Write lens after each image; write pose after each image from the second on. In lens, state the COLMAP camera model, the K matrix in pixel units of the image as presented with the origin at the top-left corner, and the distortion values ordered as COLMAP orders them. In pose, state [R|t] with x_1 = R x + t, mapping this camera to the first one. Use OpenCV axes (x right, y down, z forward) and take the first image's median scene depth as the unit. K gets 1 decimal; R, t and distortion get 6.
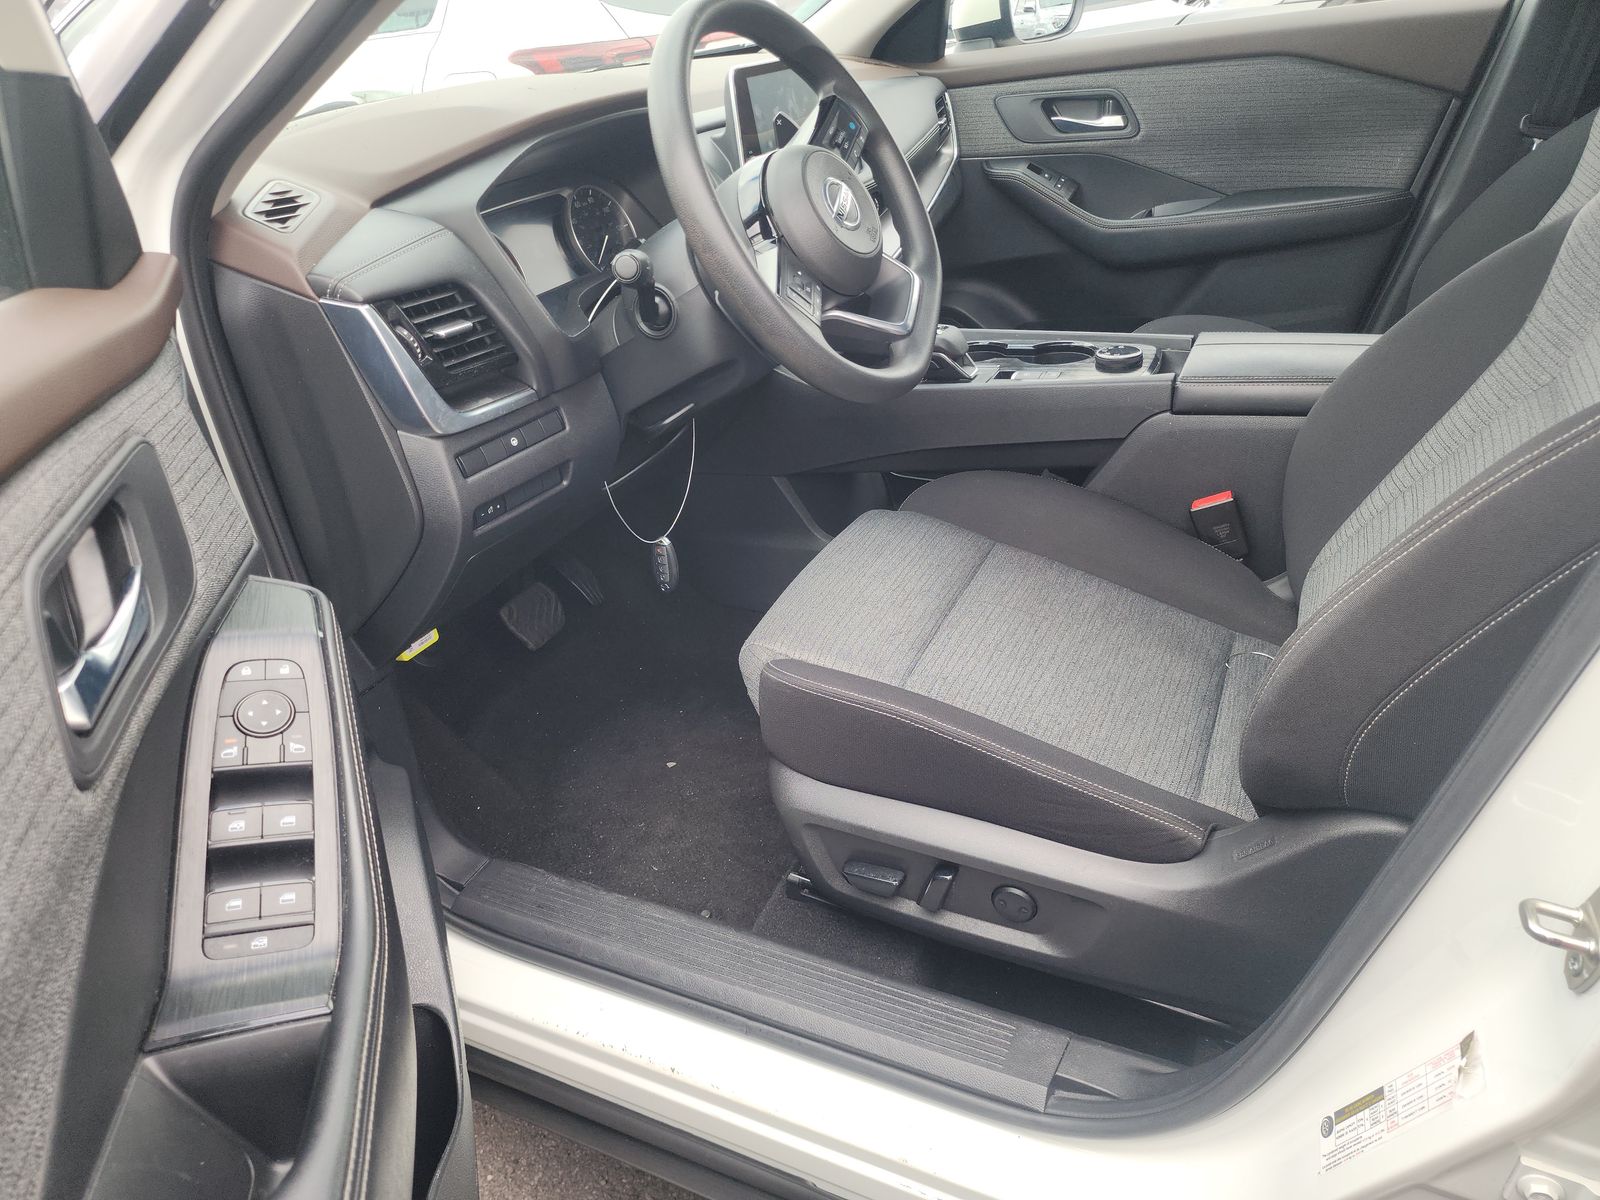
lens RADIAL K [[1056.4, 0, 800.0], [0, 1056.4, 600.0], [0, 0, 1]] dist [0.053313, -0.073267]
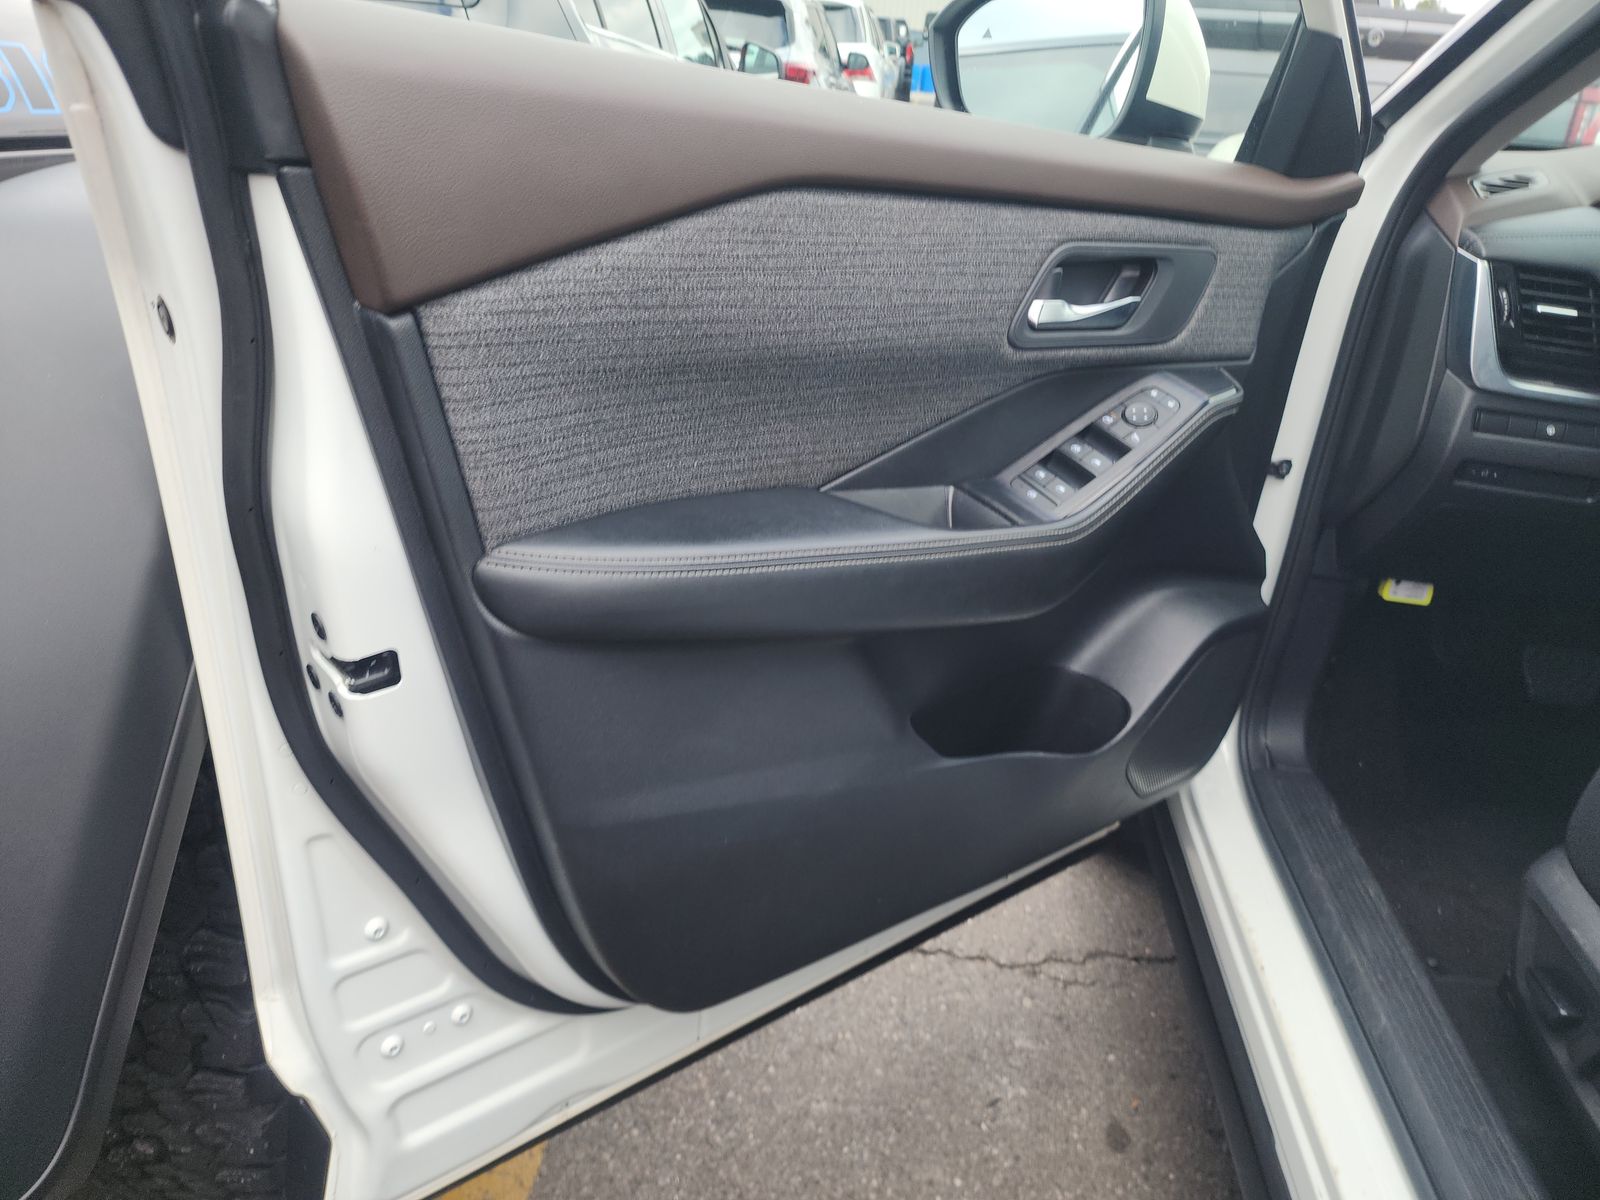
lens RADIAL K [[1056.4, 0, 800.0], [0, 1056.4, 600.0], [0, 0, 1]] dist [0.053313, -0.073267]
pose [[0.297608, 0.496275, -0.815562, 0.498743], [-0.537011, 0.793331, 0.286785, 0.090188], [0.789335, 0.352615, 0.502607, -0.073737]]
